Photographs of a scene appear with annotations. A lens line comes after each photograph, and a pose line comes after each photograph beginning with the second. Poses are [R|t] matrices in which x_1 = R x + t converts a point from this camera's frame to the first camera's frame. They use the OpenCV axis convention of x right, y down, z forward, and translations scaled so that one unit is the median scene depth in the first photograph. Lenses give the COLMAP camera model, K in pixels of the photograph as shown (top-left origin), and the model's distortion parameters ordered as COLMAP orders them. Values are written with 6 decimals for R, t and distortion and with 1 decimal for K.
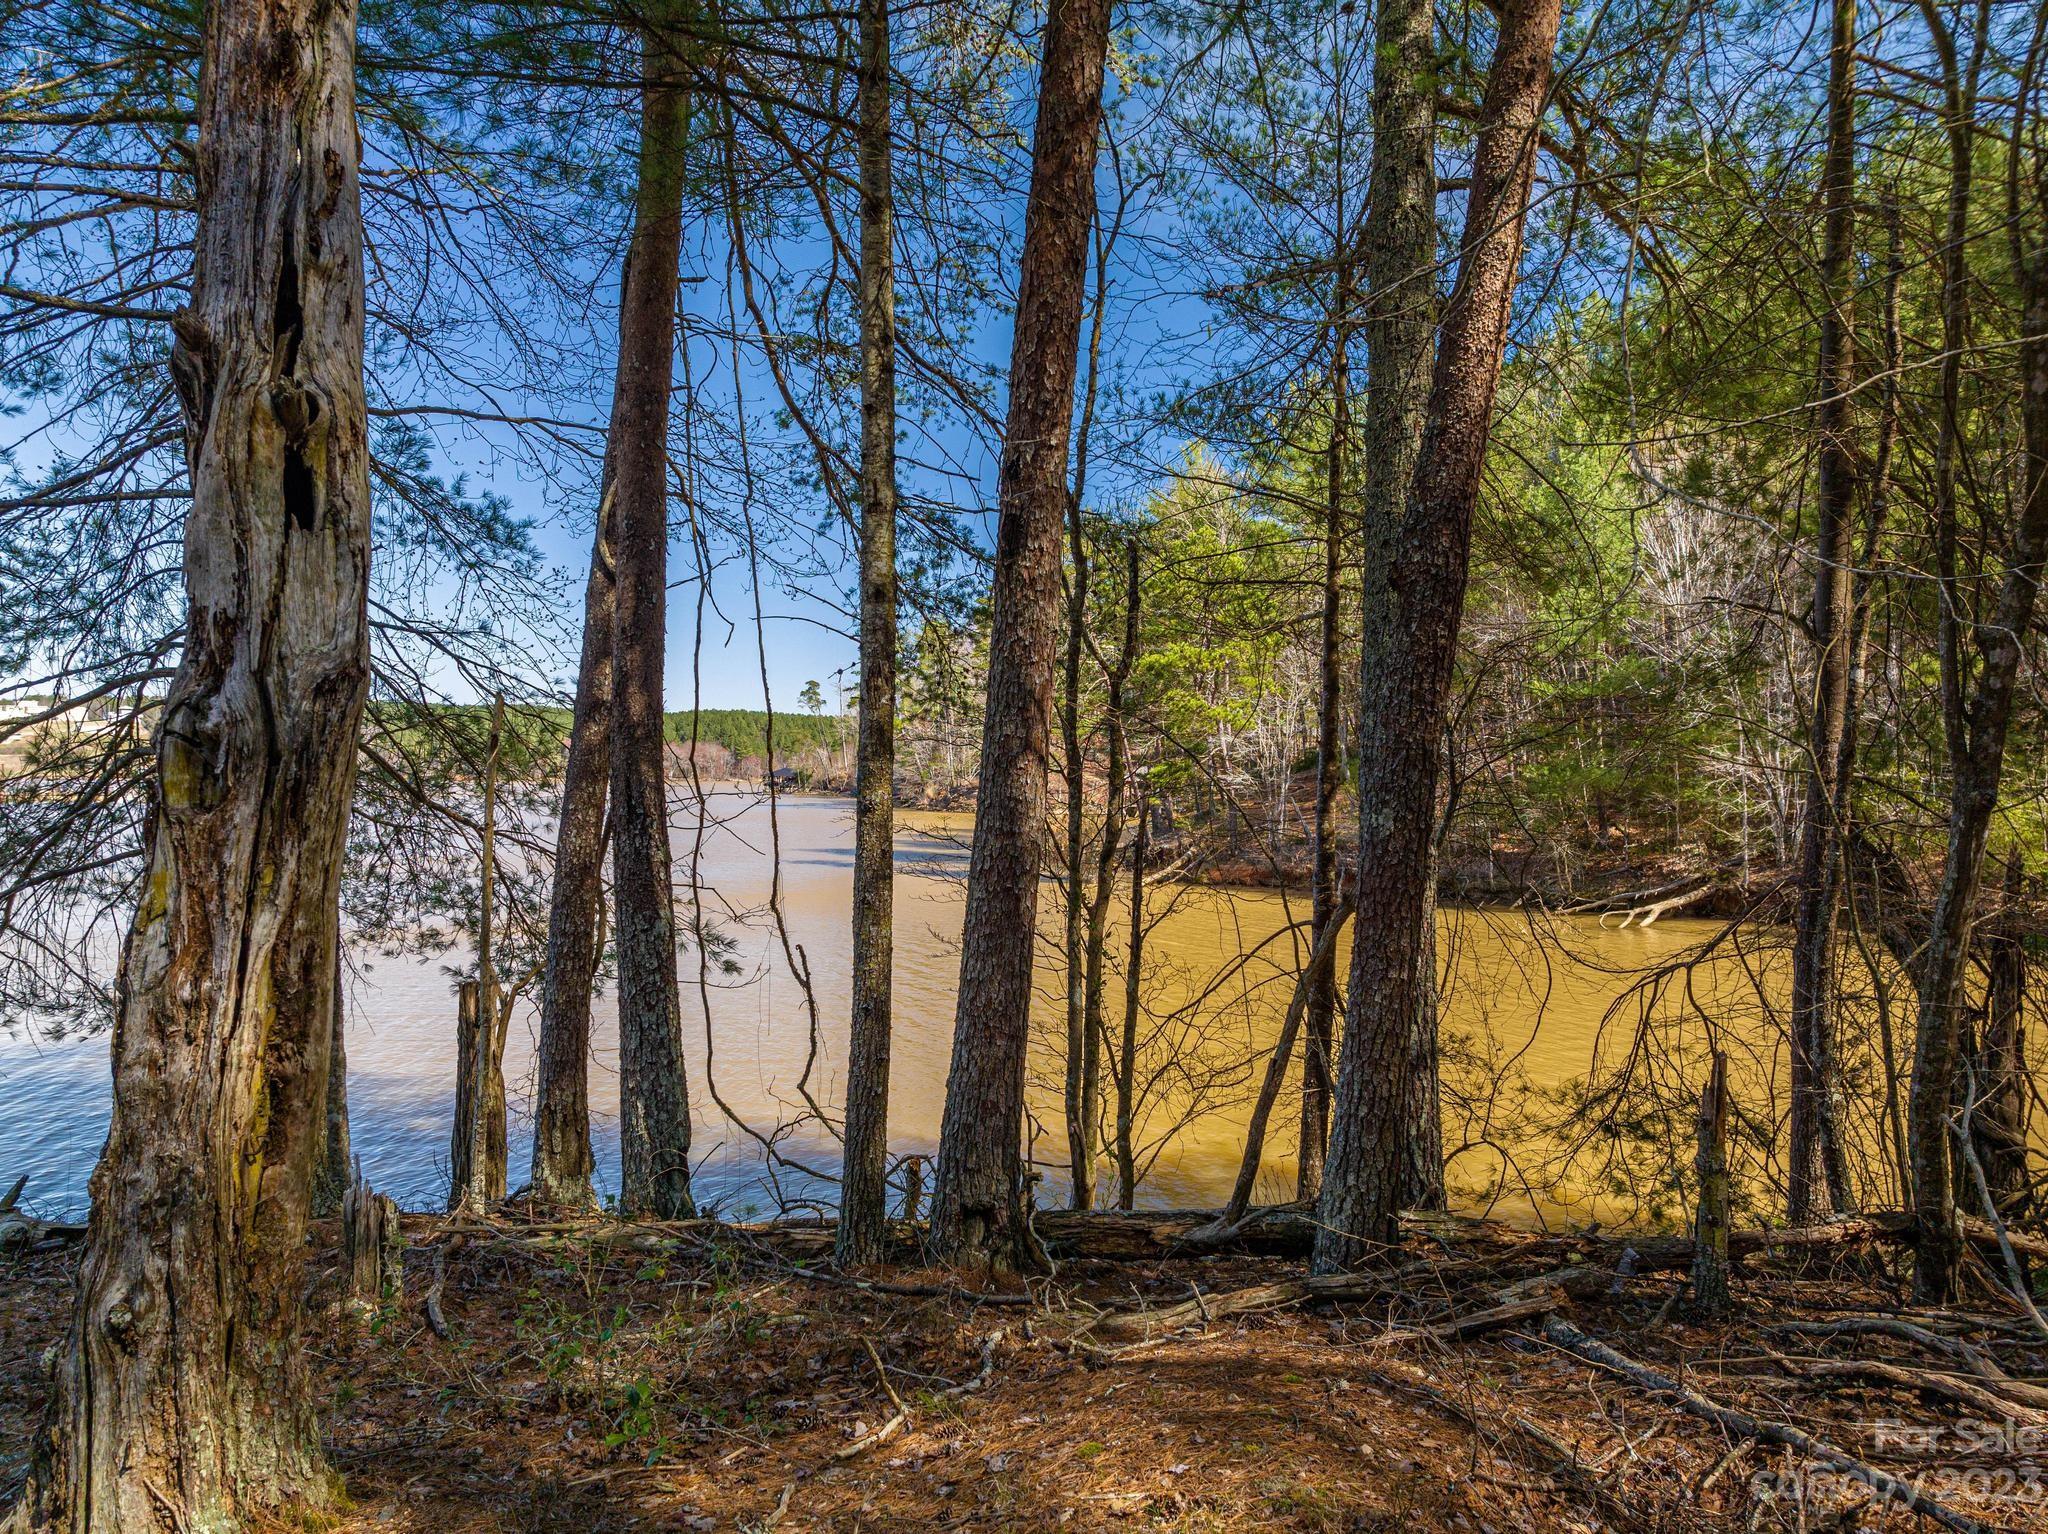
lens RADIAL K [[1411.8, 0, 1032.9], [0, 1411.8, 748.5], [0, 0, 1]] dist [-0.064099, 0.031475]
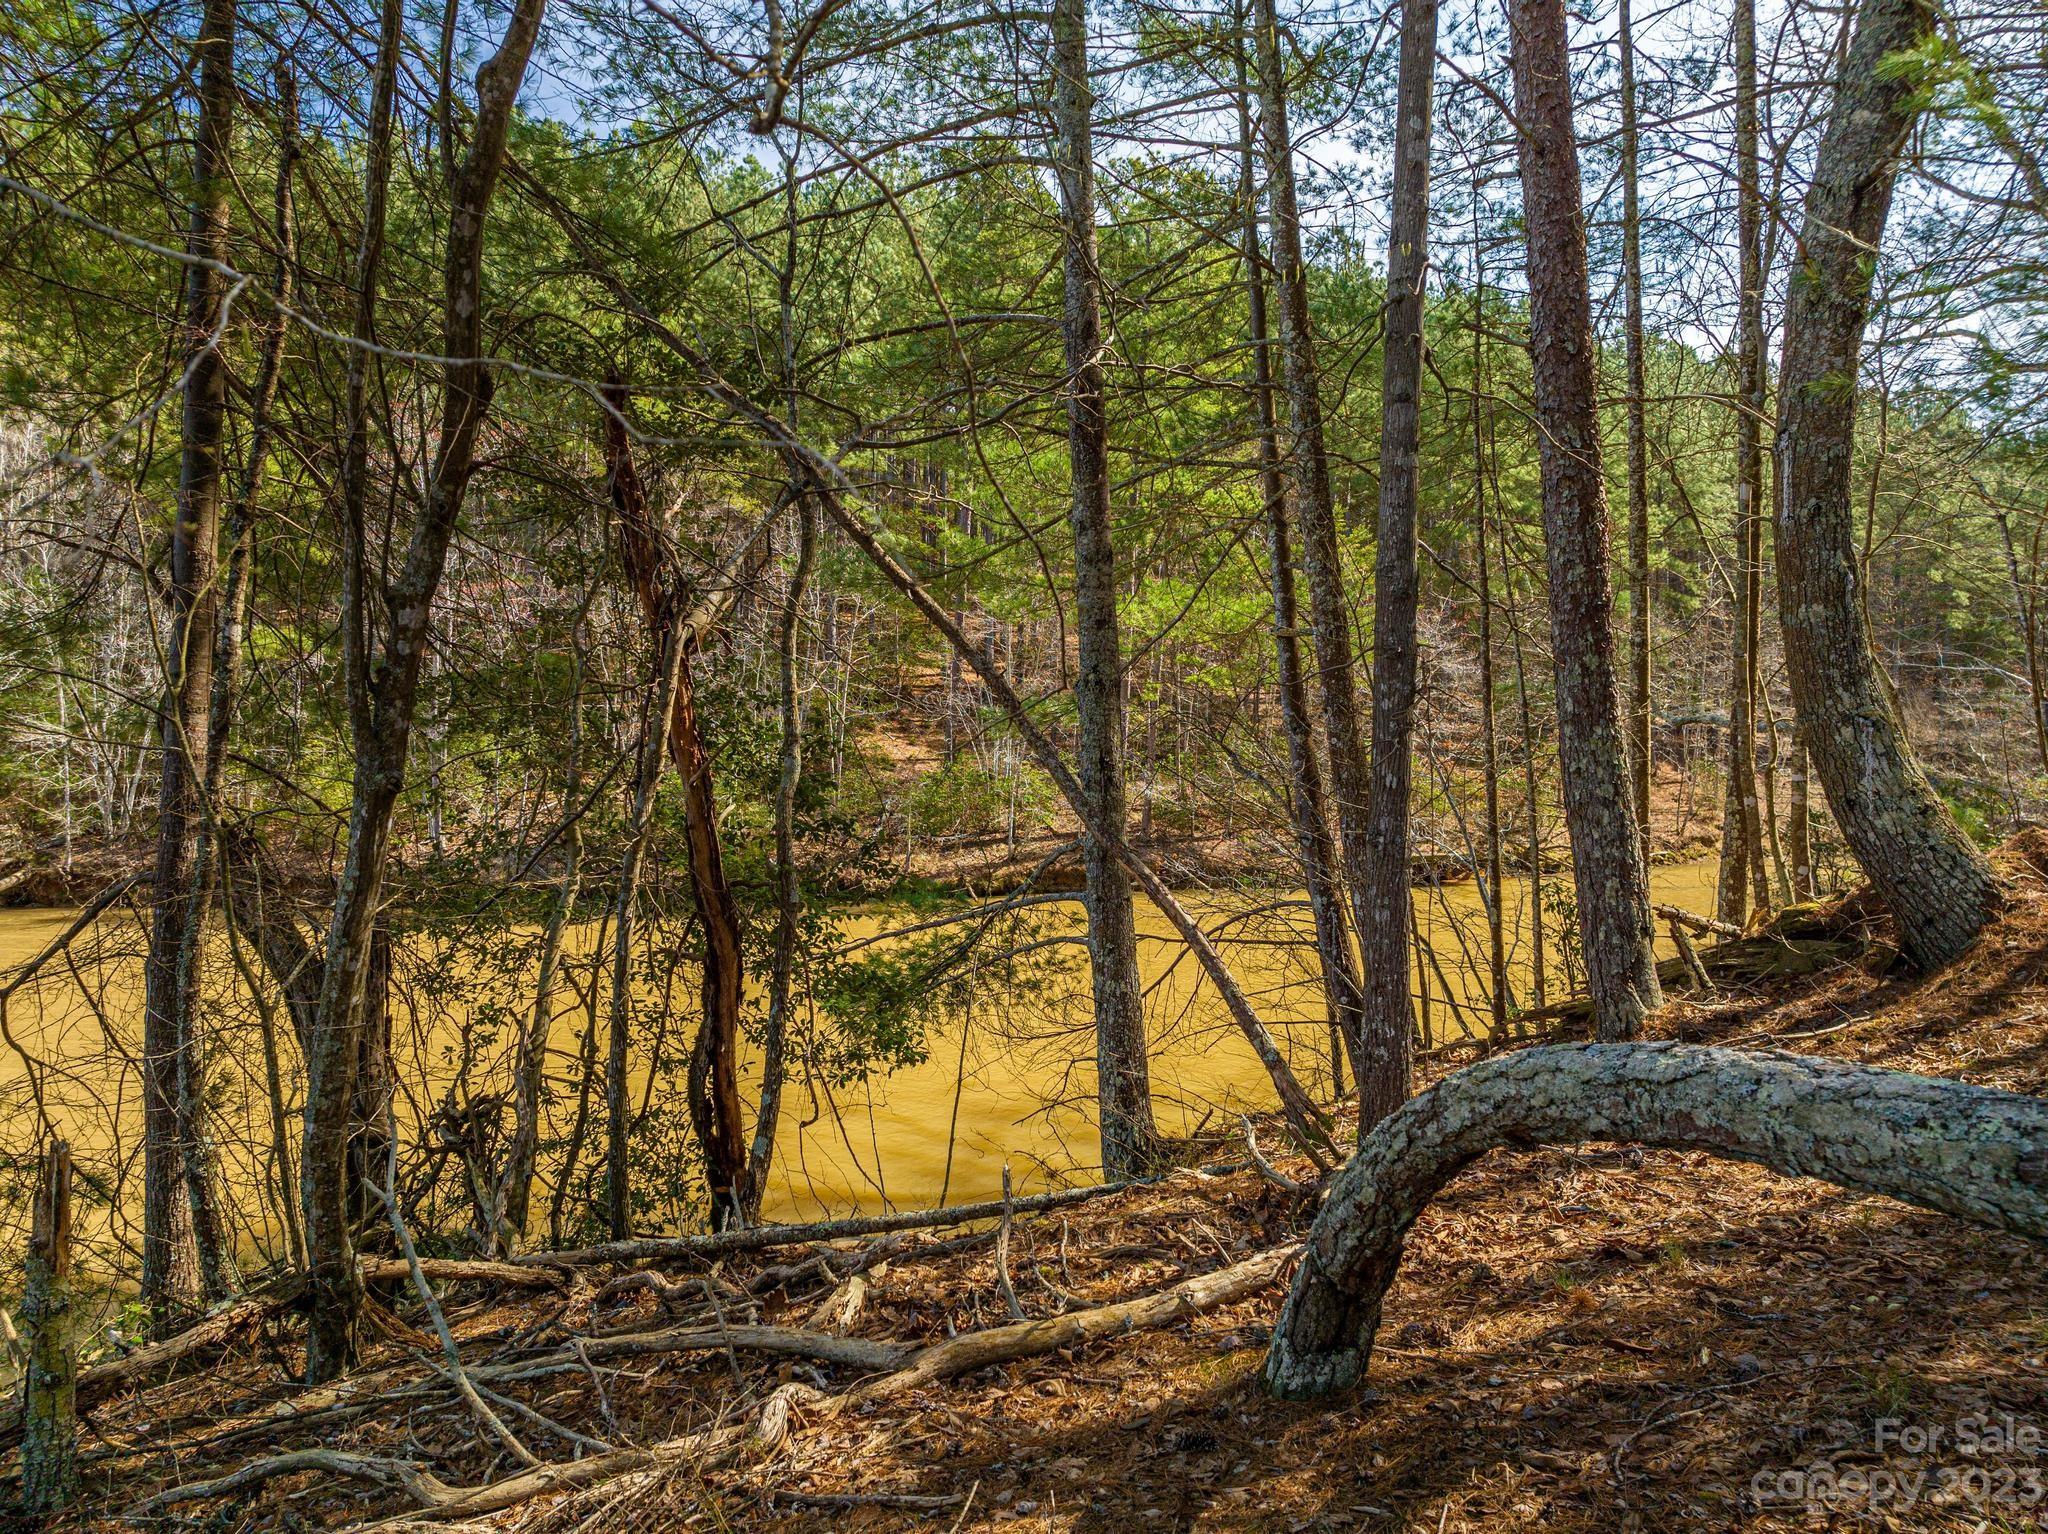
lens RADIAL K [[1411.8, 0, 1032.9], [0, 1411.8, 748.5], [0, 0, 1]] dist [-0.064099, 0.031475]
pose [[0.466697, -0.004777, 0.884404, 0.061756], [-0.013851, 0.999823, 0.012709, -0.000711], [-0.884309, -0.018181, 0.466548, 0.135990]]
